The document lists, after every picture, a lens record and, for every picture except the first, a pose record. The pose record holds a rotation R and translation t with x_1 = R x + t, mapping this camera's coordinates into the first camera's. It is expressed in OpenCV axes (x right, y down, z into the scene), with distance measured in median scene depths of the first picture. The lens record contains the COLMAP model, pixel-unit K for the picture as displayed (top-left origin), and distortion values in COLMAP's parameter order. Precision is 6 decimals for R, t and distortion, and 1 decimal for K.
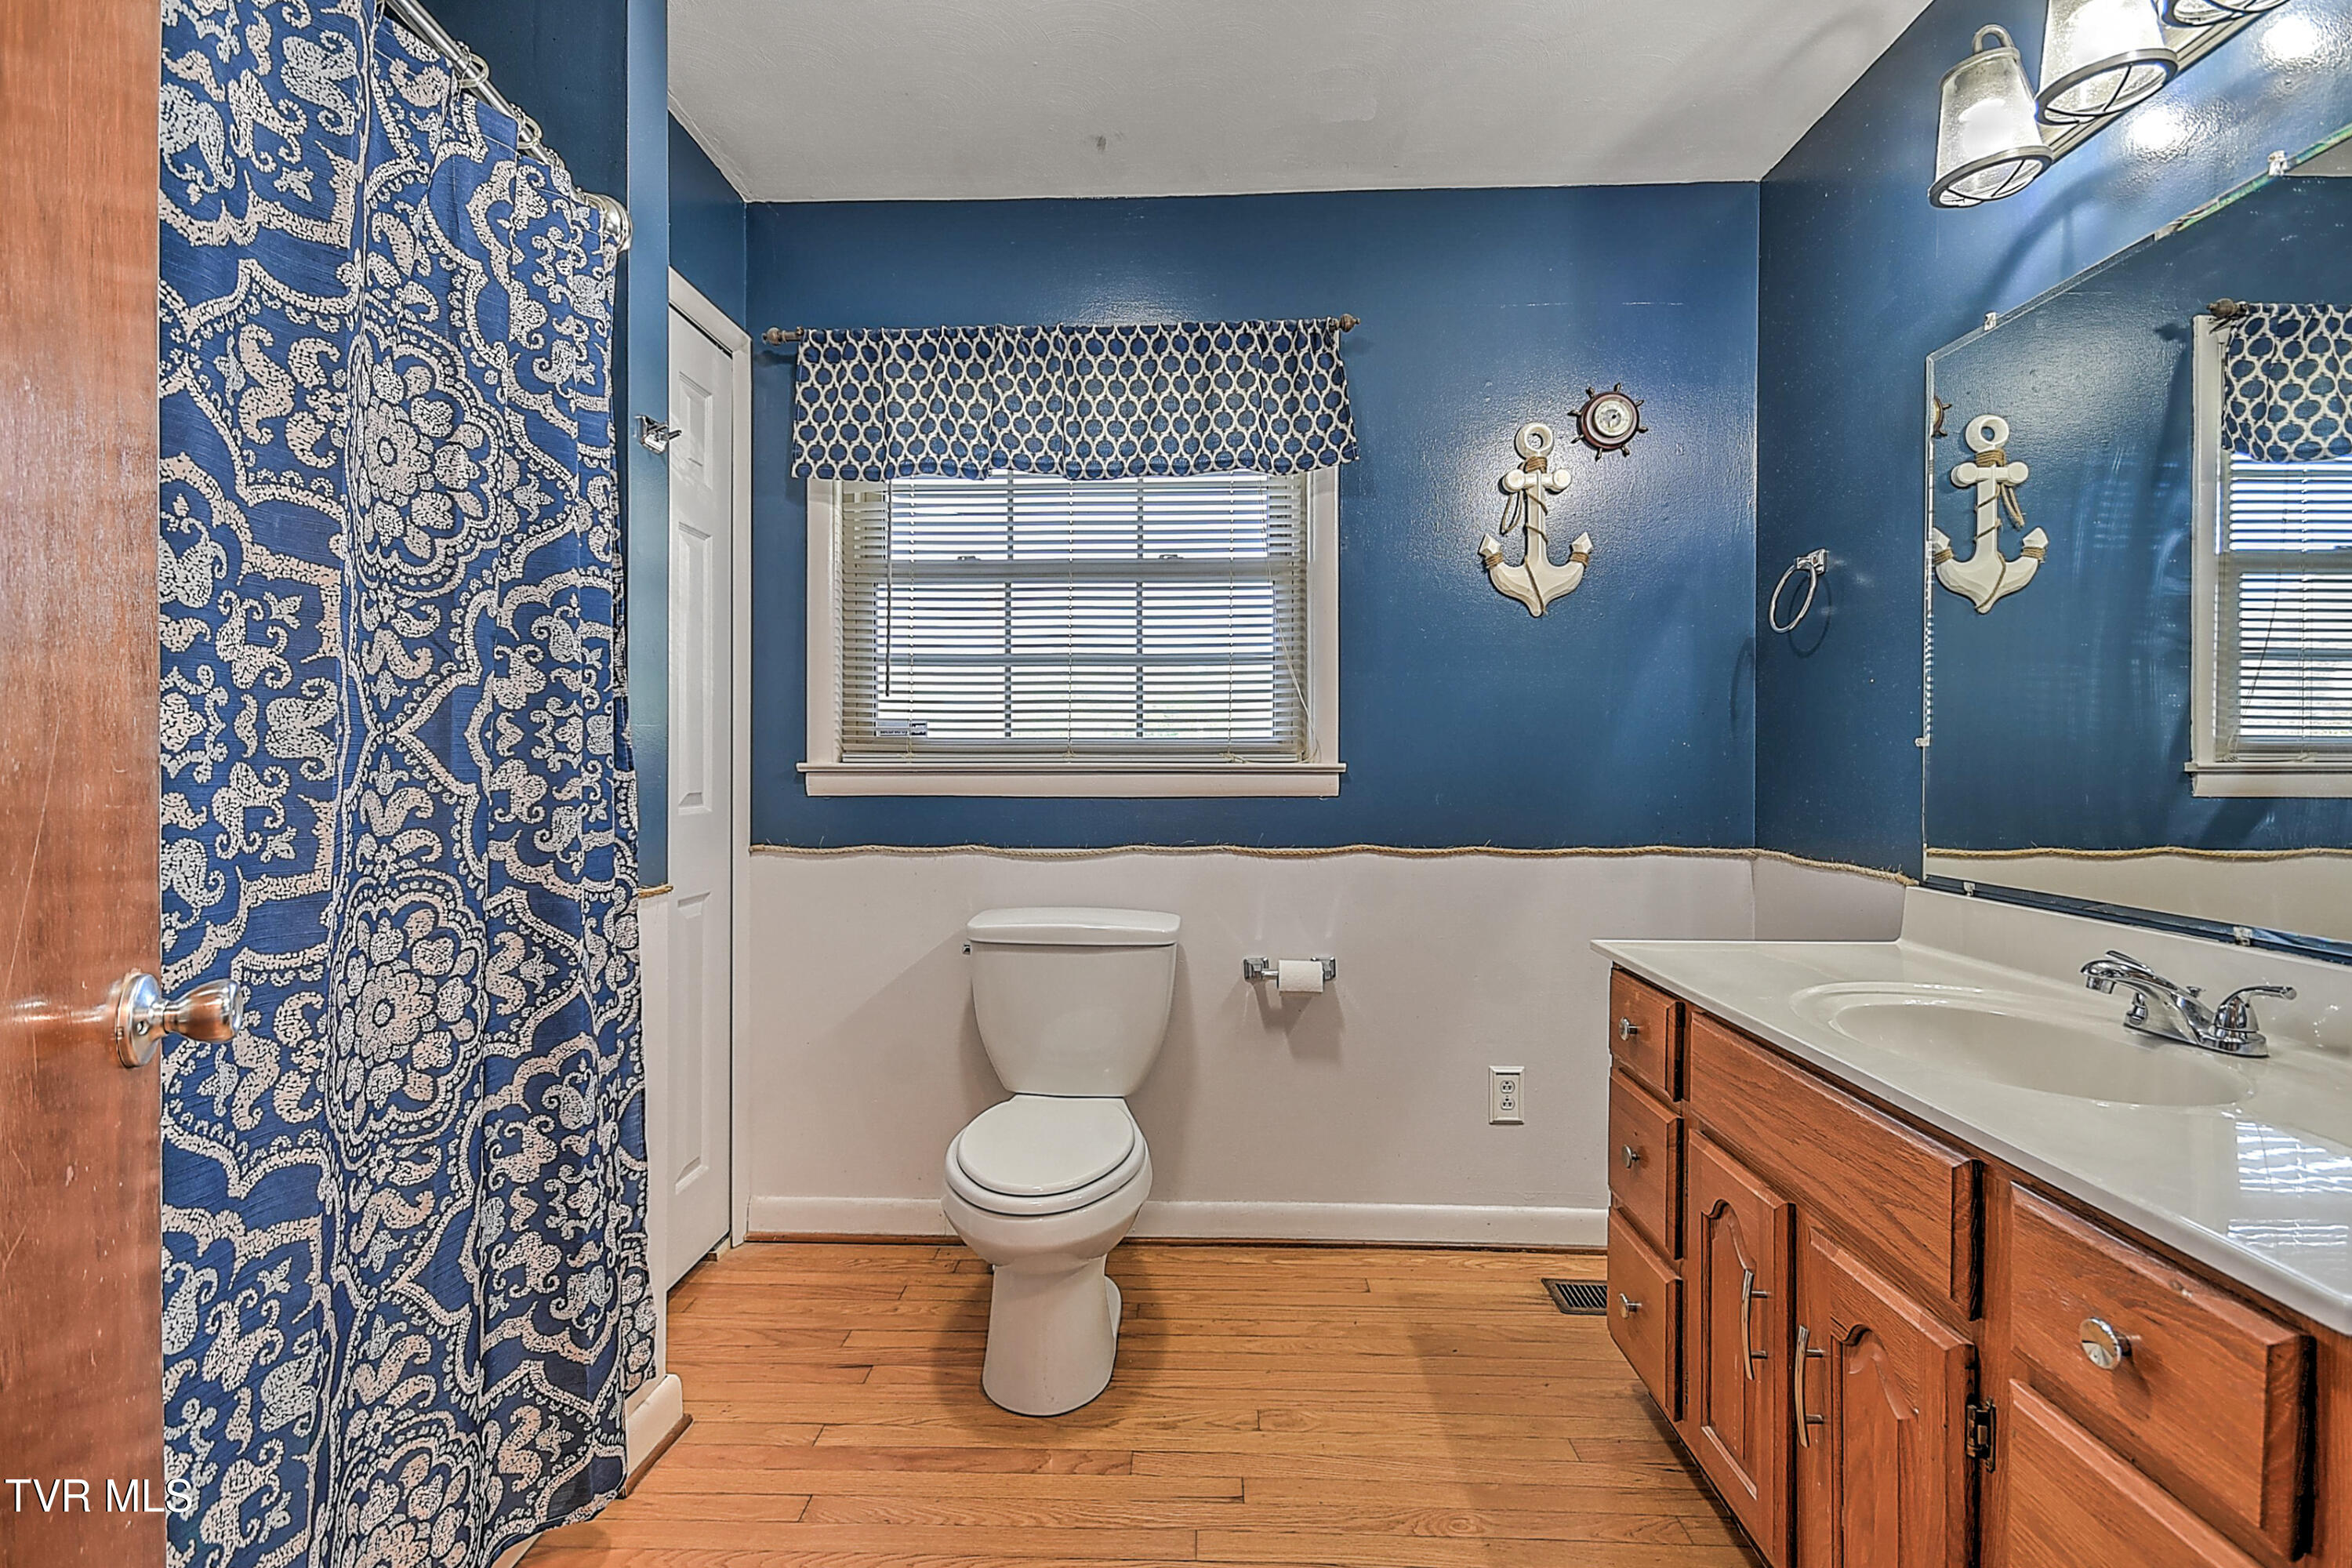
lens RADIAL K [[1080.9, 0, 1164.4], [0, 1080.9, 799.1], [0, 0, 1]] dist [0.010171, -0.009184]
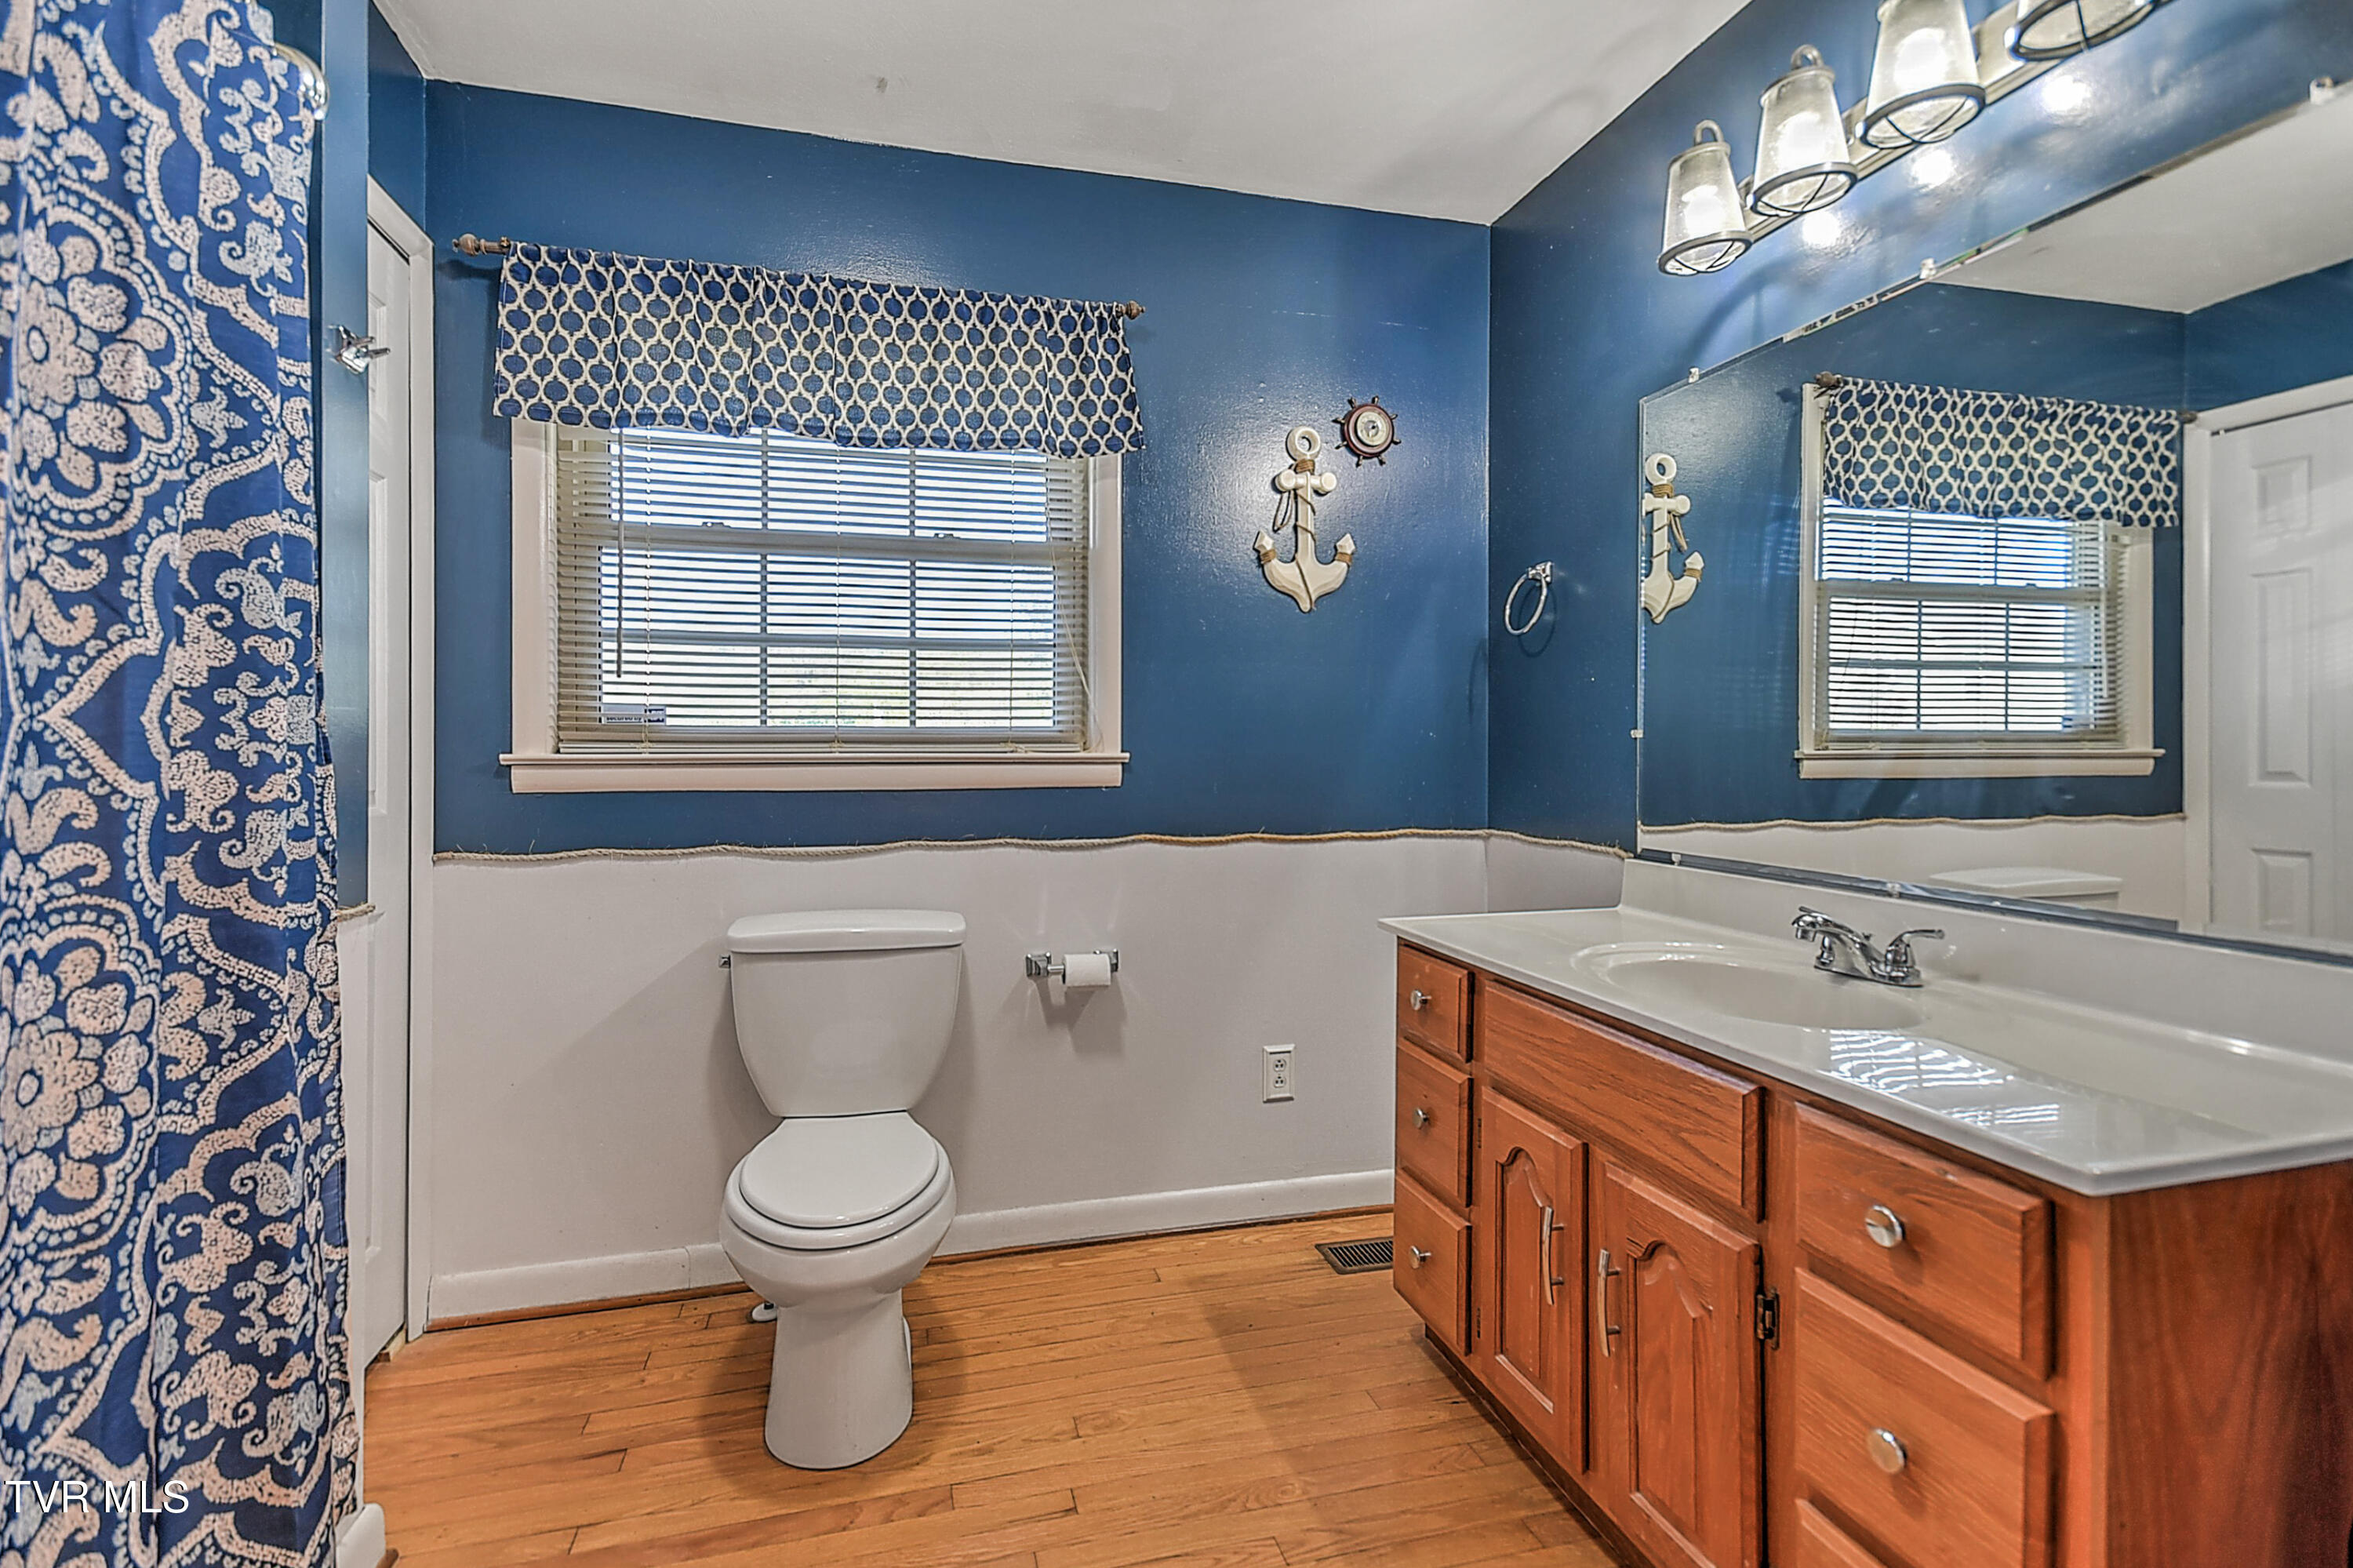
lens RADIAL K [[1111.2, 0, 1177.3], [0, 1111.2, 788.6], [0, 0, 1]] dist [0.025465, -0.017986]
pose [[0.953958, -0.011951, 0.299701, -0.143306], [0.012215, 0.999925, 0.000993, -0.001406], [-0.299690, 0.002713, 0.954033, 0.014242]]
